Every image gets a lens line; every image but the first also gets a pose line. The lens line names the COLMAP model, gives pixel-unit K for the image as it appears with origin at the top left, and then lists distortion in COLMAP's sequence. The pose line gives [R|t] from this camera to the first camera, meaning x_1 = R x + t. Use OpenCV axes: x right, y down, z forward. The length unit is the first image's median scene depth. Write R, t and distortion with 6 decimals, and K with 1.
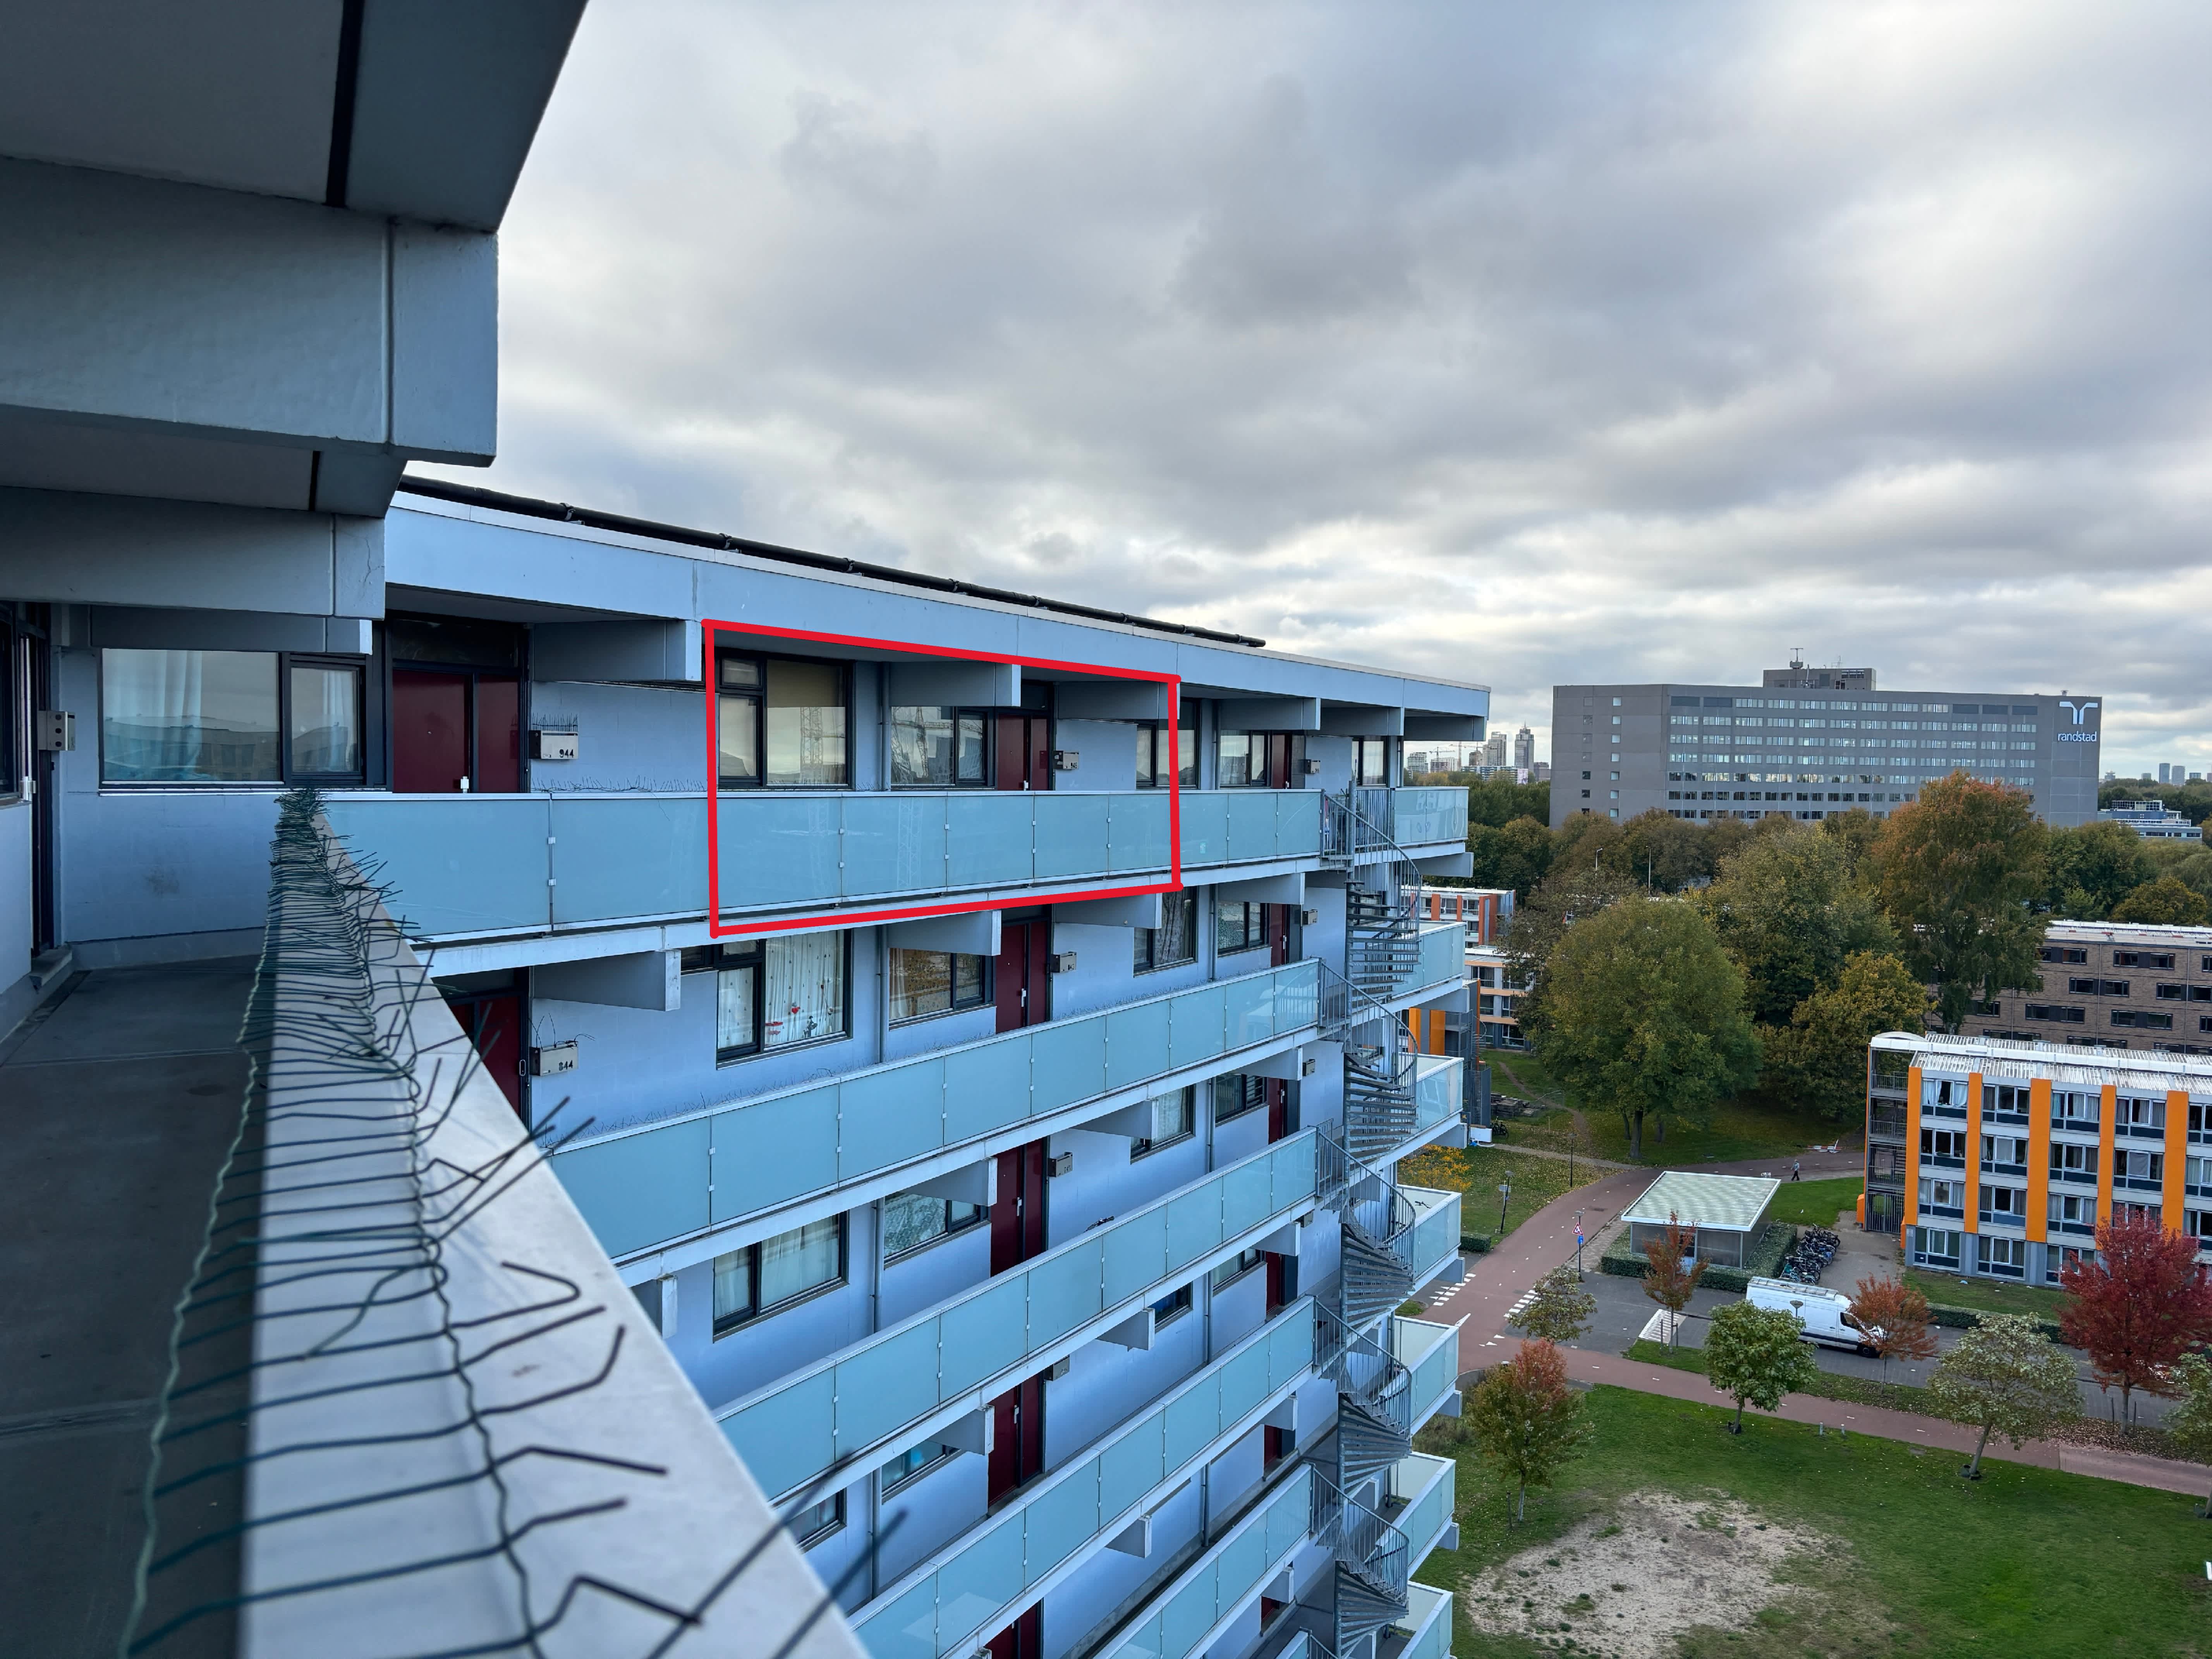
lens RADIAL K [[1671.3, 0, 1105.7], [0, 1671.3, 884.0], [0, 0, 1]] dist [0.055765, 0.001555]
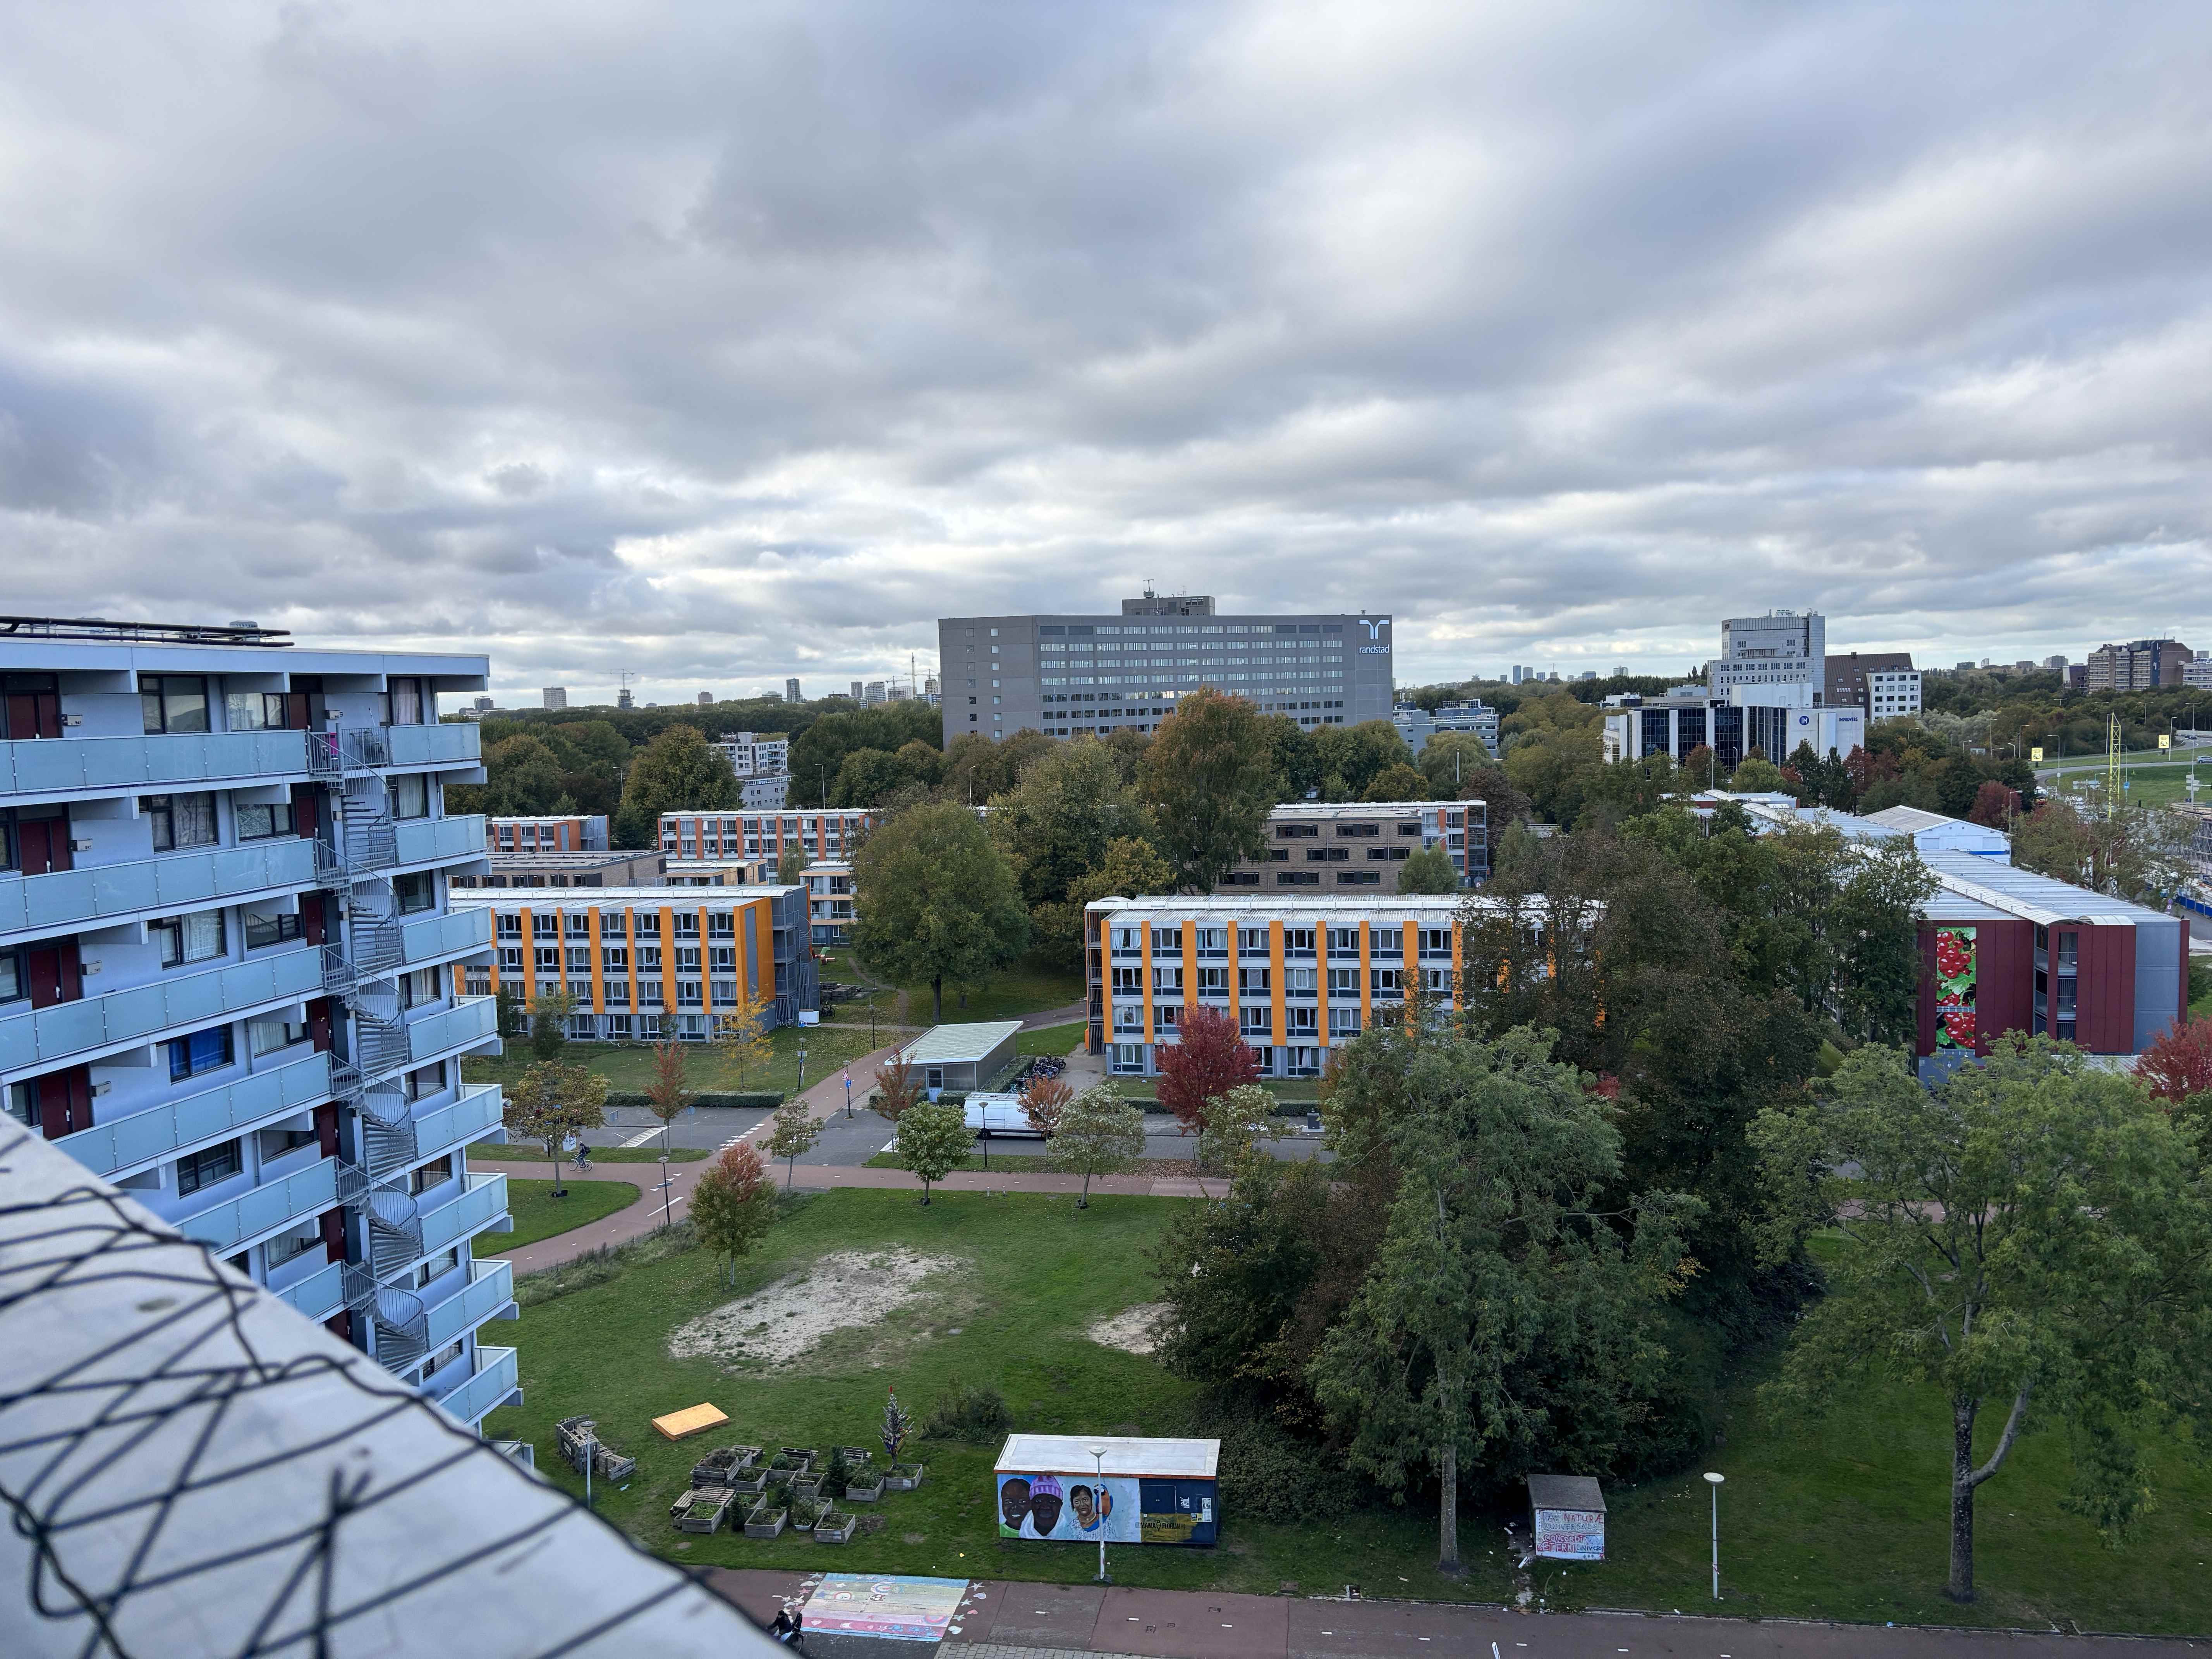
lens RADIAL K [[1704.6, 0, 1104.1], [0, 1704.6, 827.3], [0, 0, 1]] dist [0.037419, -0.040506]
pose [[0.957796, -0.068200, 0.279240, 0.101503], [0.066877, 0.997659, 0.014273, 0.016061], [-0.279560, 0.005004, 0.960115, -0.195571]]
